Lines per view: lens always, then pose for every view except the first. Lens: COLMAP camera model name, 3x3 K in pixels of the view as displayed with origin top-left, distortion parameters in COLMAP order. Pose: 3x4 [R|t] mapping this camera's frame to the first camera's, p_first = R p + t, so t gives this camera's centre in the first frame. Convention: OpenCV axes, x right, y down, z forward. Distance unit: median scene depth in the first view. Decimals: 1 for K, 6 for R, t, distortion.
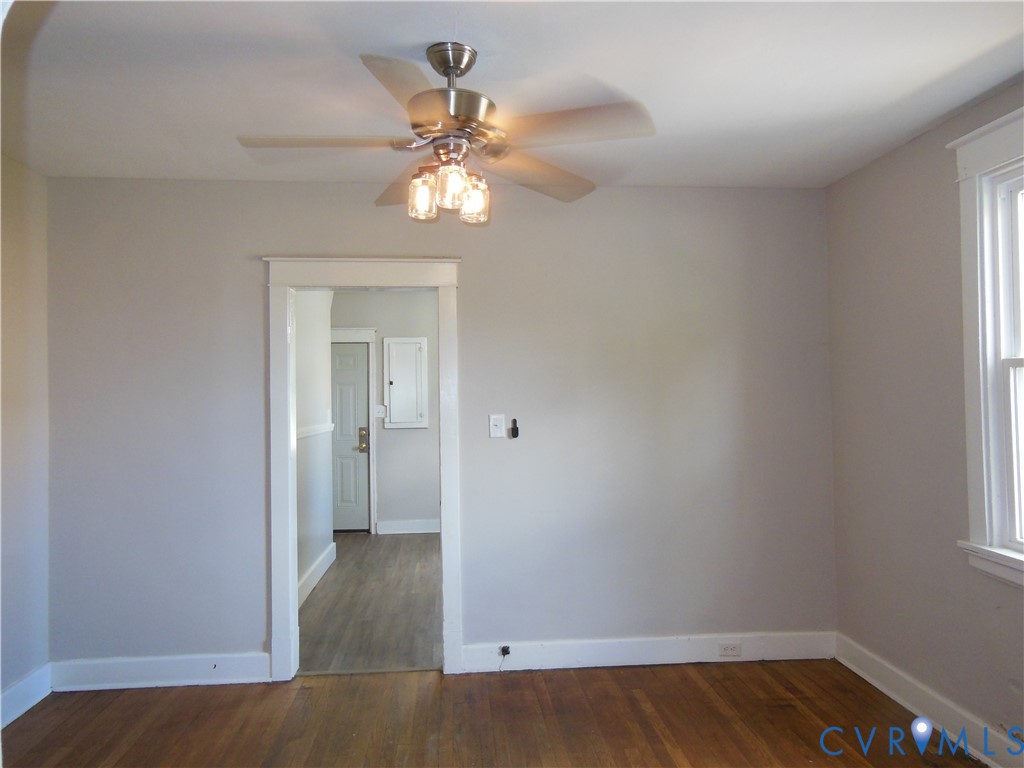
lens RADIAL K [[763.2, 0, 520.0], [0, 763.2, 383.6], [0, 0, 1]] dist [-0.005045, 0.040910]
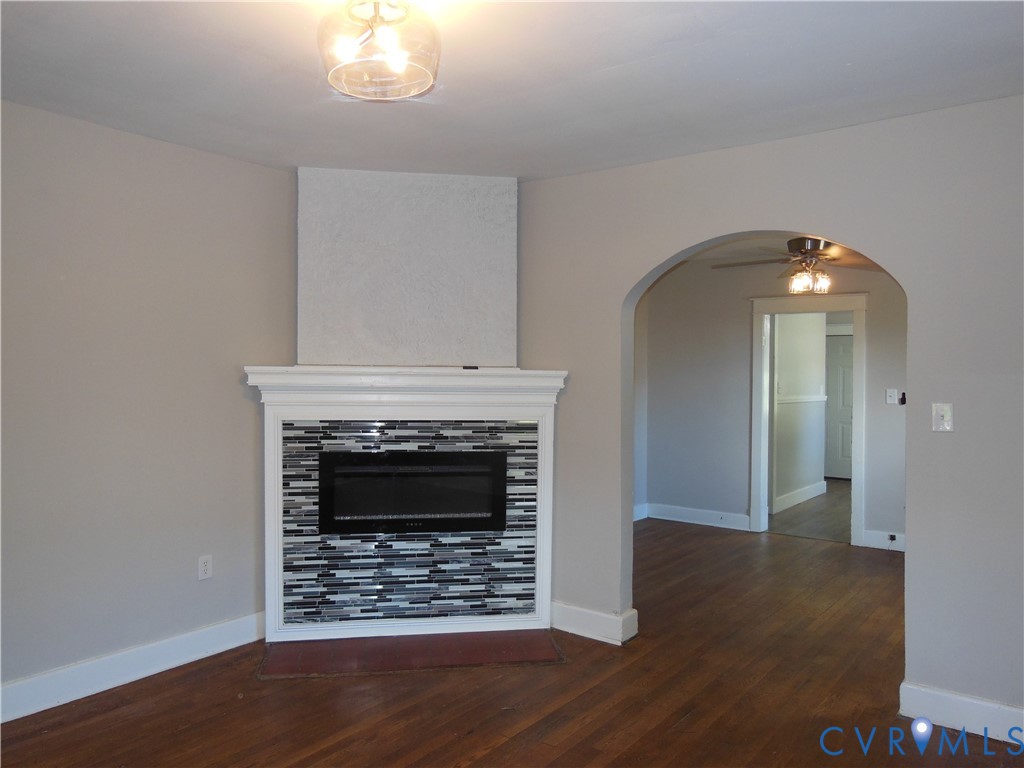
lens RADIAL K [[763.2, 0, 515.2], [0, 763.2, 384.8], [0, 0, 1]] dist [-0.005045, 0.040910]
pose [[0.749345, 0.021642, -0.661826, 0.437150], [0.000129, 0.999461, 0.032829, -0.020989], [0.662180, -0.024686, 0.748938, -0.704042]]
